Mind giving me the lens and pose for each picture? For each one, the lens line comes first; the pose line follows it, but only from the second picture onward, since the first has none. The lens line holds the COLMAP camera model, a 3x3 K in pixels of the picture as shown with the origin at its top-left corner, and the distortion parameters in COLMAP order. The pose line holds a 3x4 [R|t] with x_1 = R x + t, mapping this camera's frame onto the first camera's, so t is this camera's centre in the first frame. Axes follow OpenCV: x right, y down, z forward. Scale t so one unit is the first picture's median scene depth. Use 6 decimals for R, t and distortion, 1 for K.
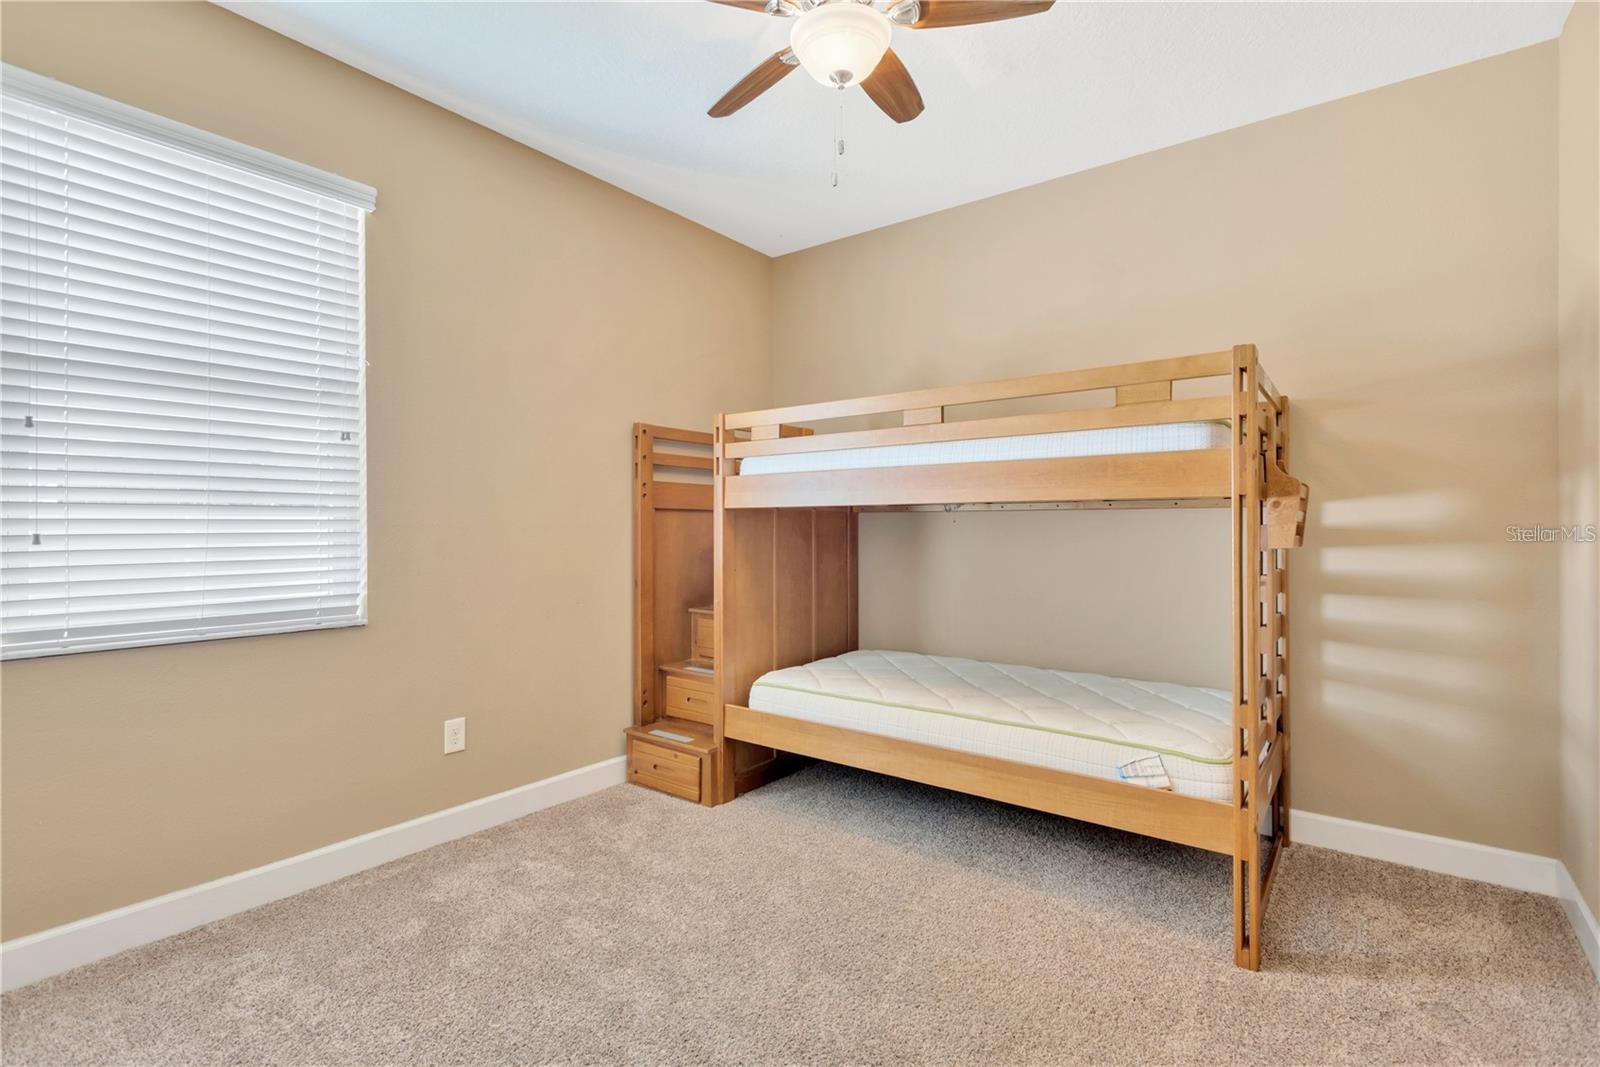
lens RADIAL K [[749.9, 0, 800.2], [0, 749.9, 534.5], [0, 0, 1]] dist [0.014534, -0.004915]
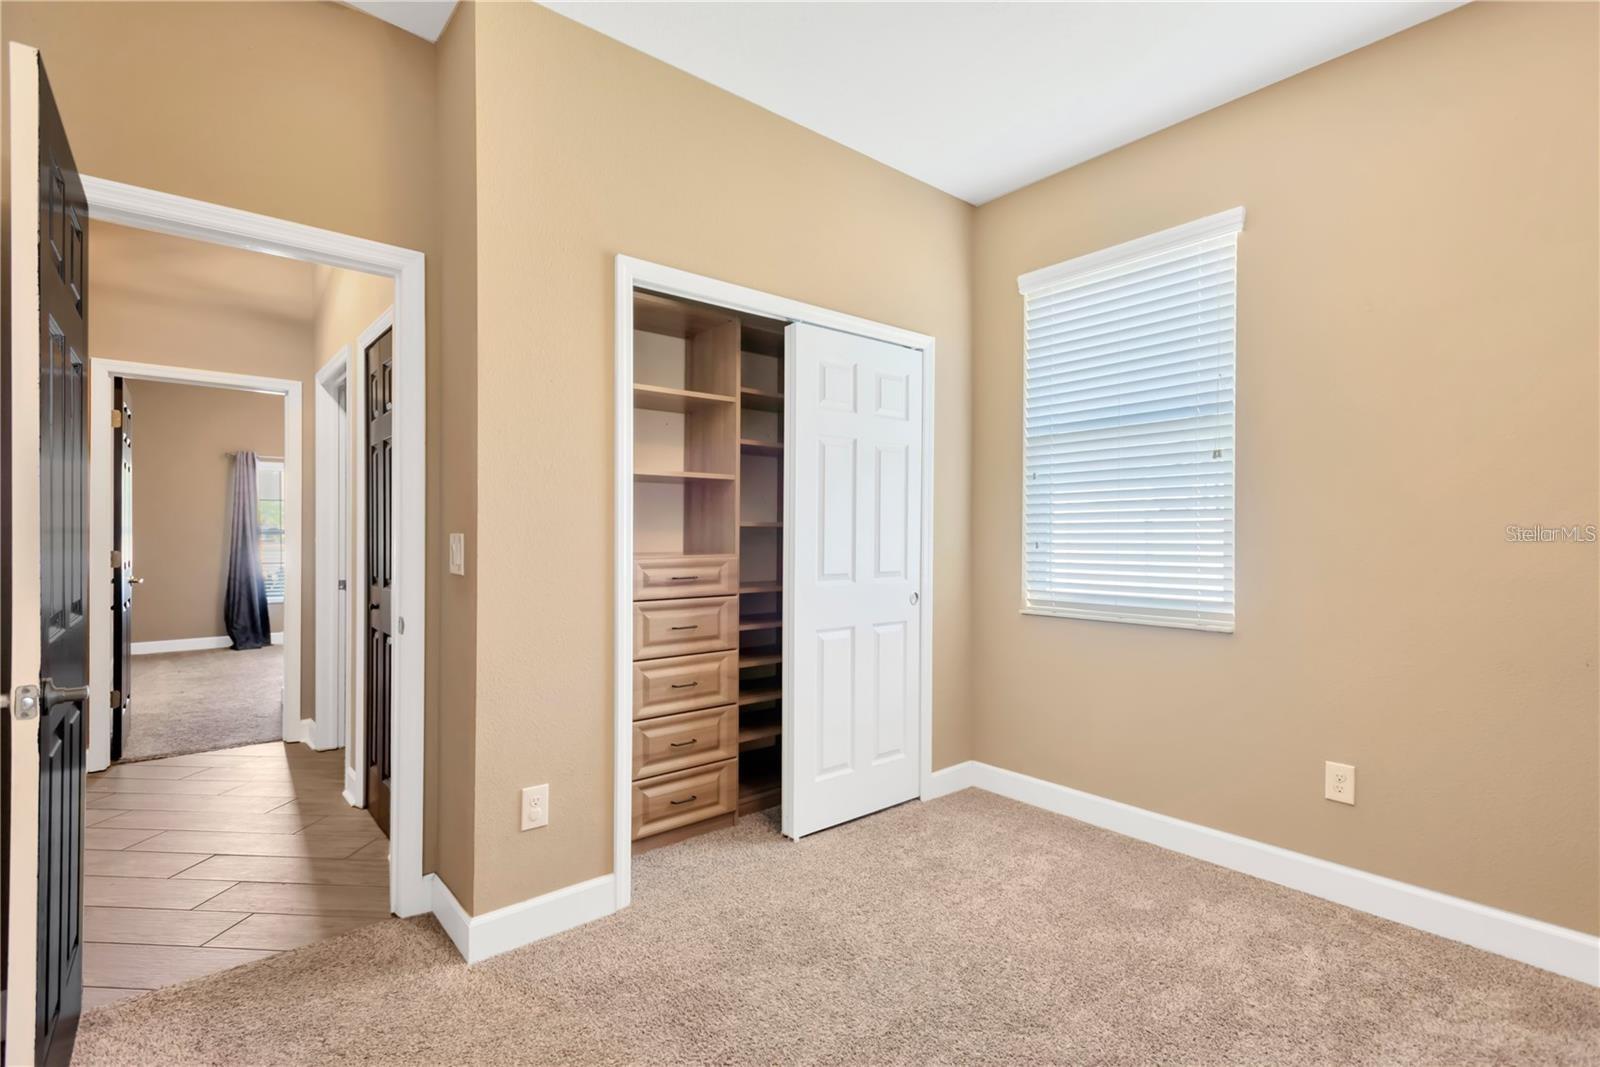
lens RADIAL K [[749.9, 0, 791.7], [0, 749.9, 531.1], [0, 0, 1]] dist [0.014534, -0.004915]
pose [[-0.221027, -0.001841, -0.975266, 0.583320], [-0.009743, 0.999952, 0.000321, -0.015288], [0.975219, 0.009572, -0.221035, 0.647301]]
